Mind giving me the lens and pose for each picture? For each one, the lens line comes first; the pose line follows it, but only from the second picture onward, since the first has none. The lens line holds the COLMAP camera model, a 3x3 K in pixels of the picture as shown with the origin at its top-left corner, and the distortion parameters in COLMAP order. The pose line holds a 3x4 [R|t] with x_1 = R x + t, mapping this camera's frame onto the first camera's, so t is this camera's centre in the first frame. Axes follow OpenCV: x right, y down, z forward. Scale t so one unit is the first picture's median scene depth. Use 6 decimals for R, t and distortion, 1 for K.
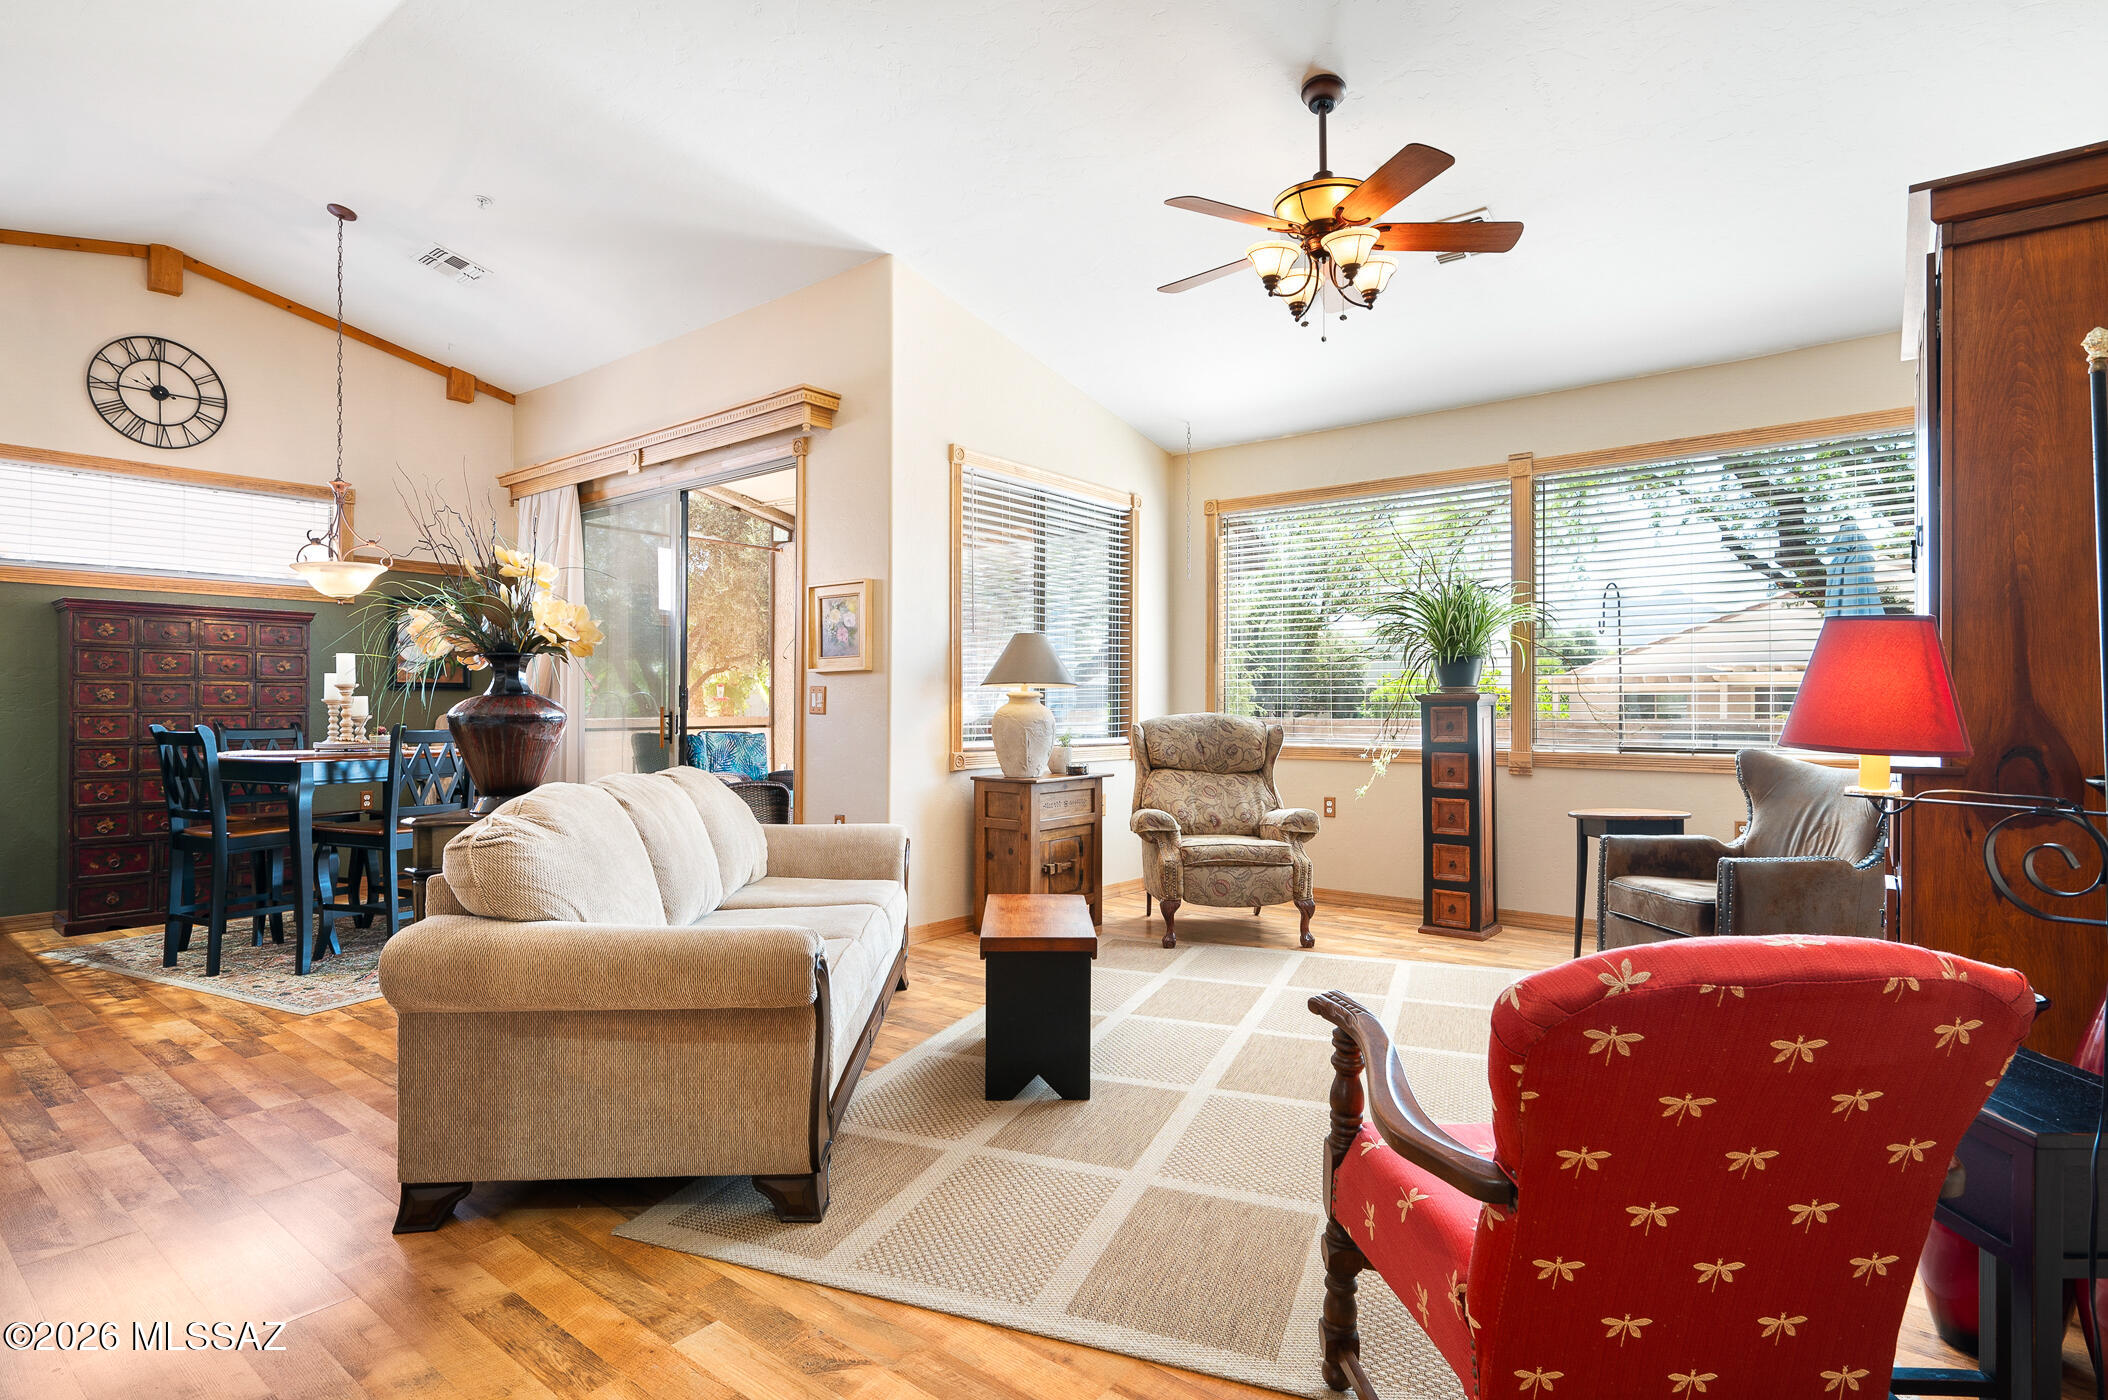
lens RADIAL K [[1079.4, 0, 1053.1], [0, 1079.4, 695.3], [0, 0, 1]] dist [0.001226, -0.000104]
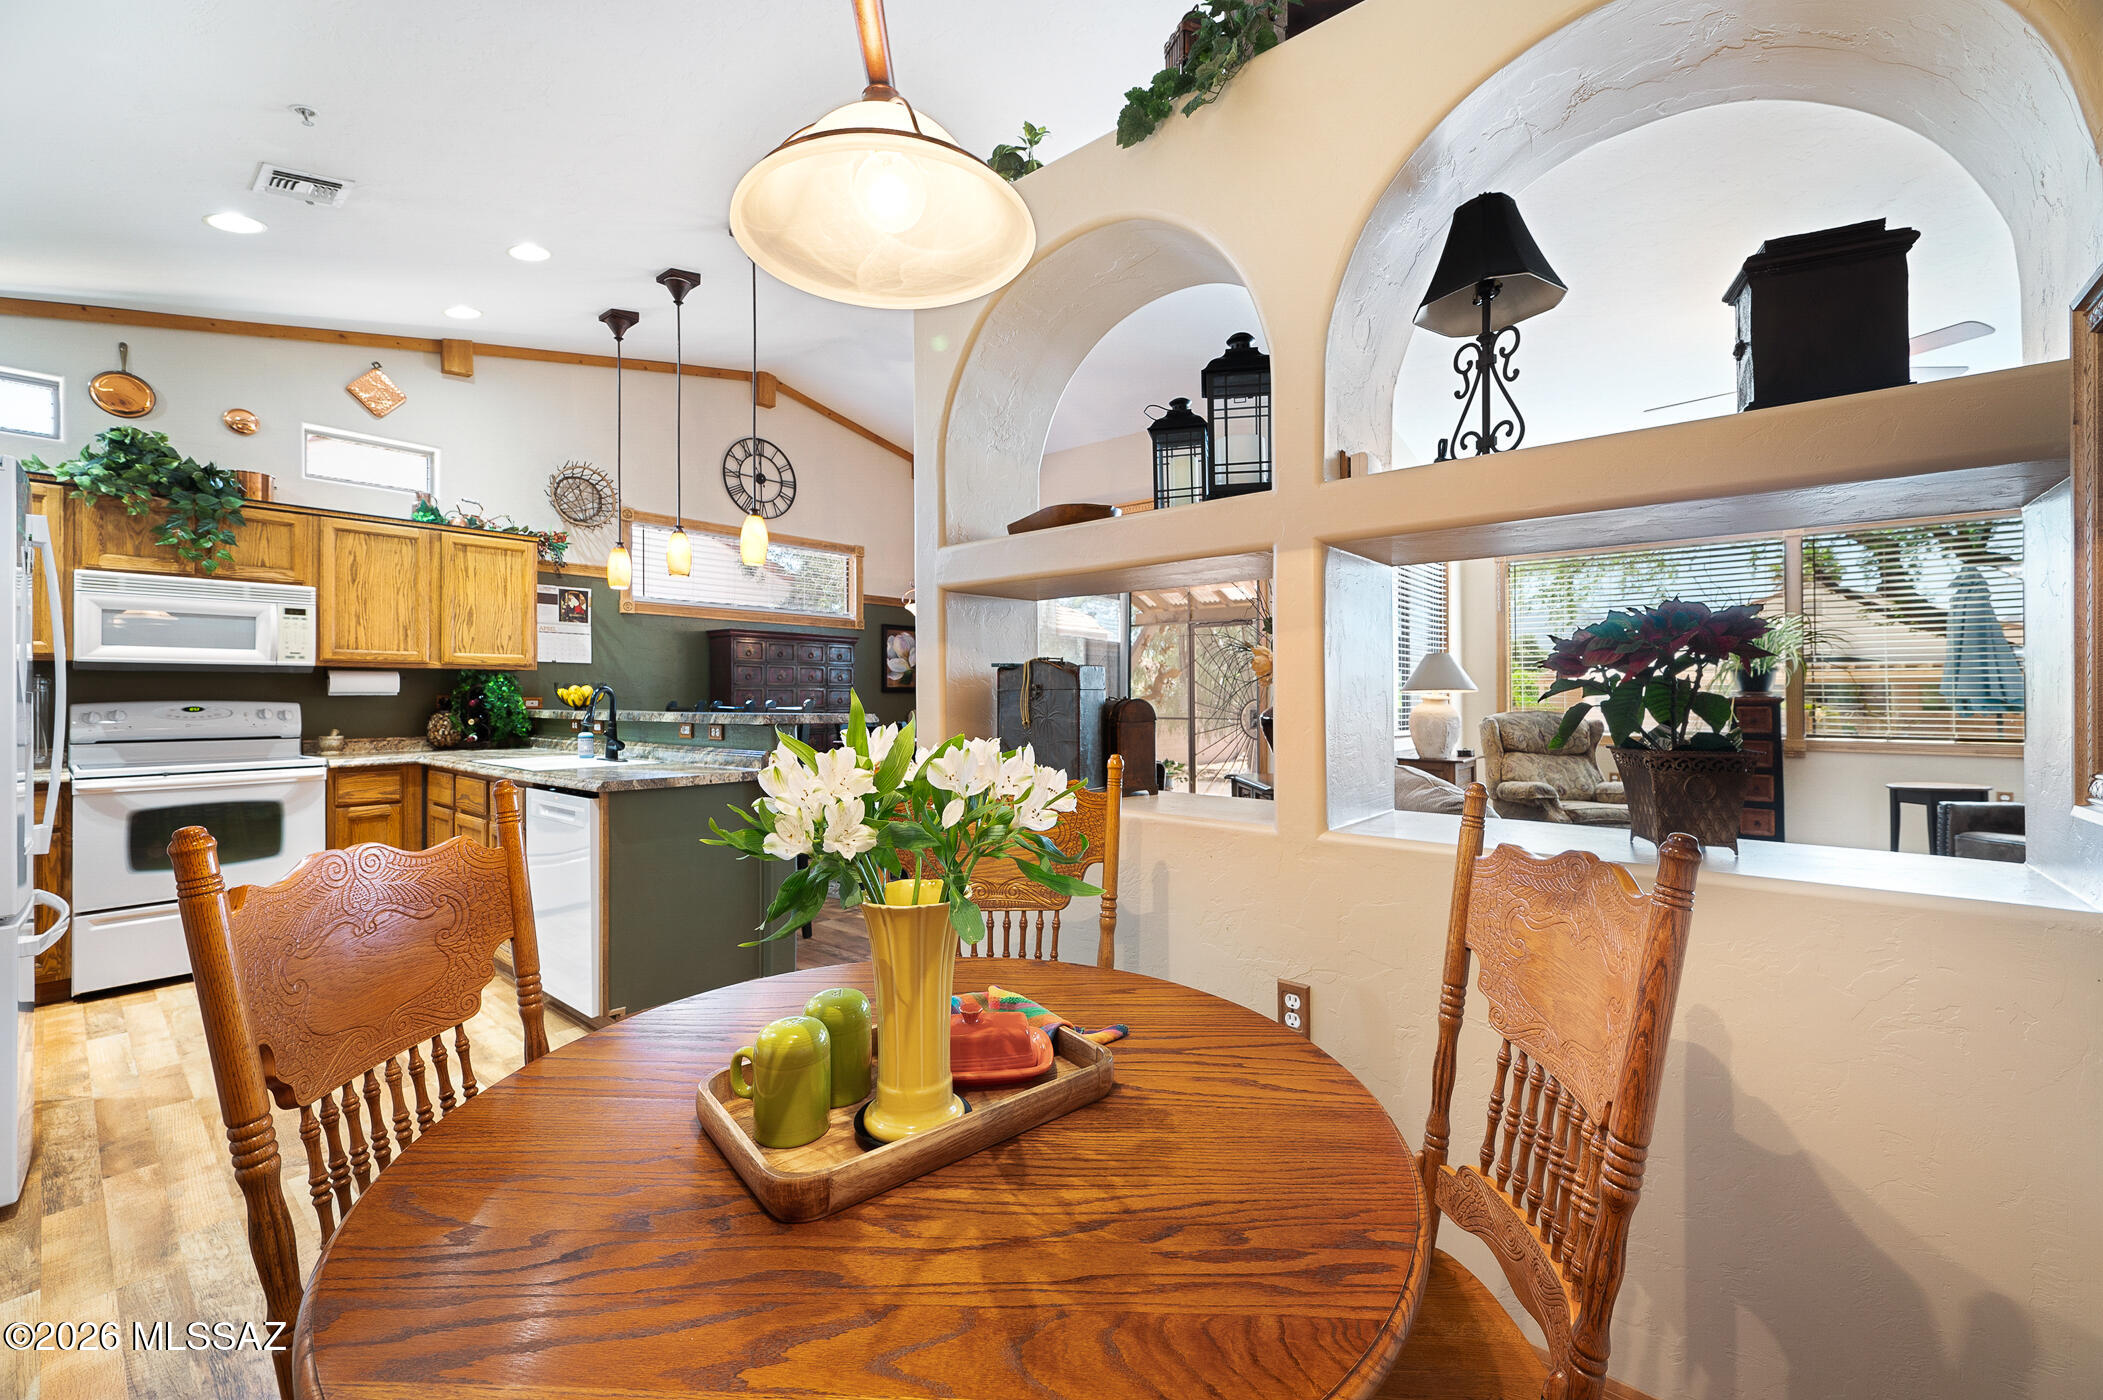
lens RADIAL K [[843.0, 0, 1054.8], [0, 843.0, 689.8], [0, 0, 1]] dist [0.010175, -0.000620]
pose [[0.999932, -0.000166, -0.011675, -0.506945], [0.000175, 1.000000, 0.000735, -0.012458], [0.011675, -0.000737, 0.999932, -0.086173]]
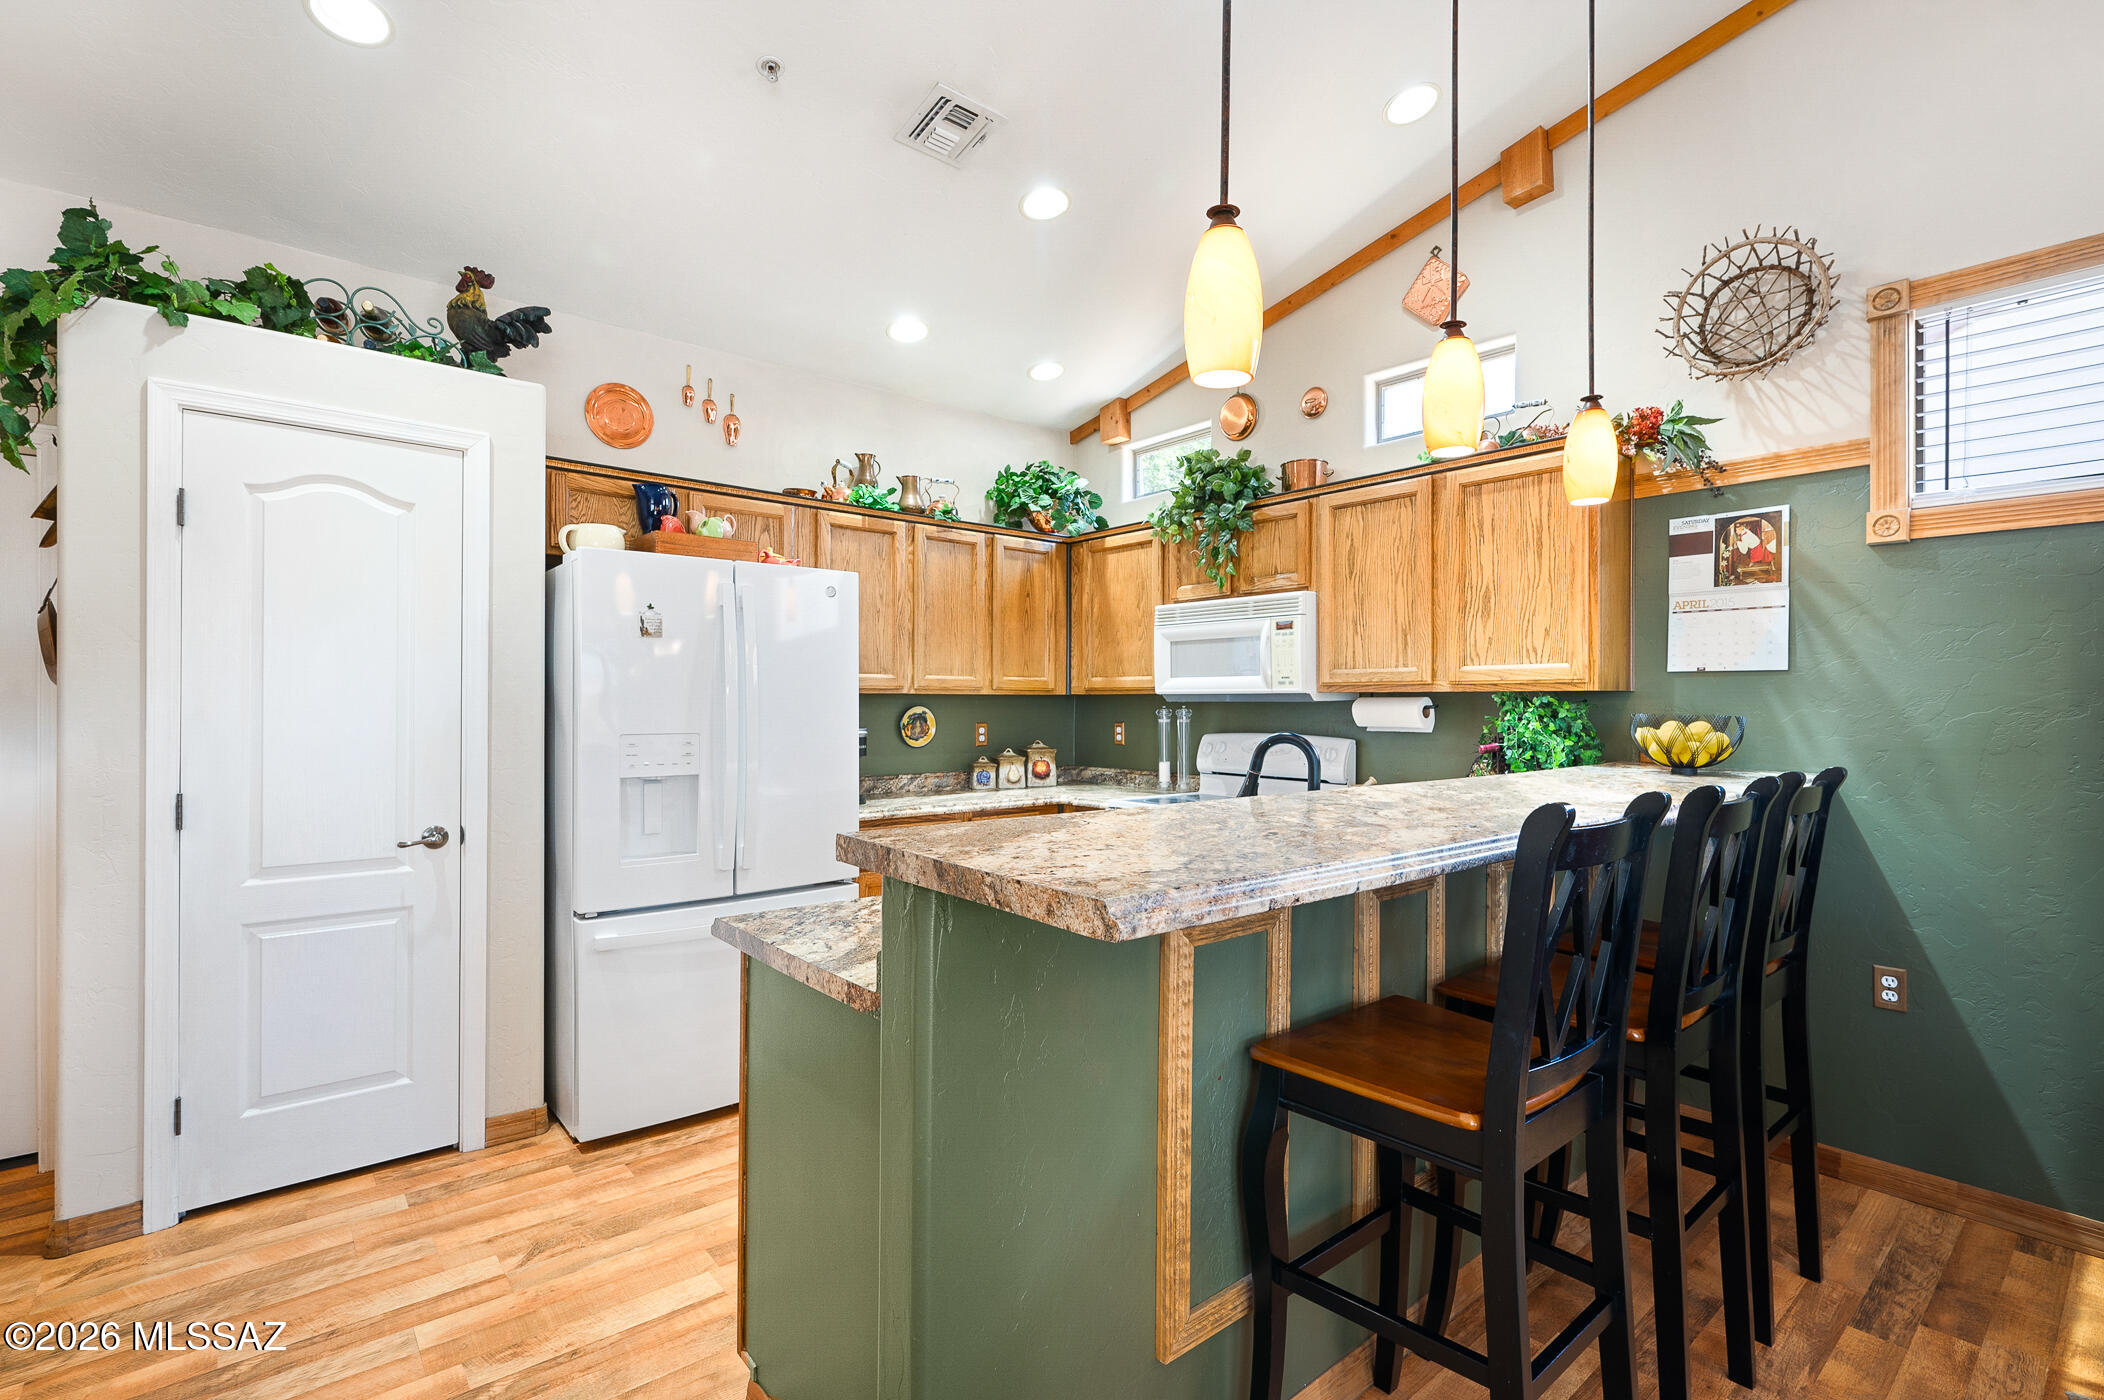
lens RADIAL K [[964.8, 0, 1052.0], [0, 964.8, 700.0], [0, 0, 1]] dist [0.002239, 0.000490]
pose [[-0.183711, -0.002256, -0.982978, -0.493198], [0.003006, 0.999991, -0.002857, -0.028001], [0.982976, -0.003479, -0.183702, 0.659617]]
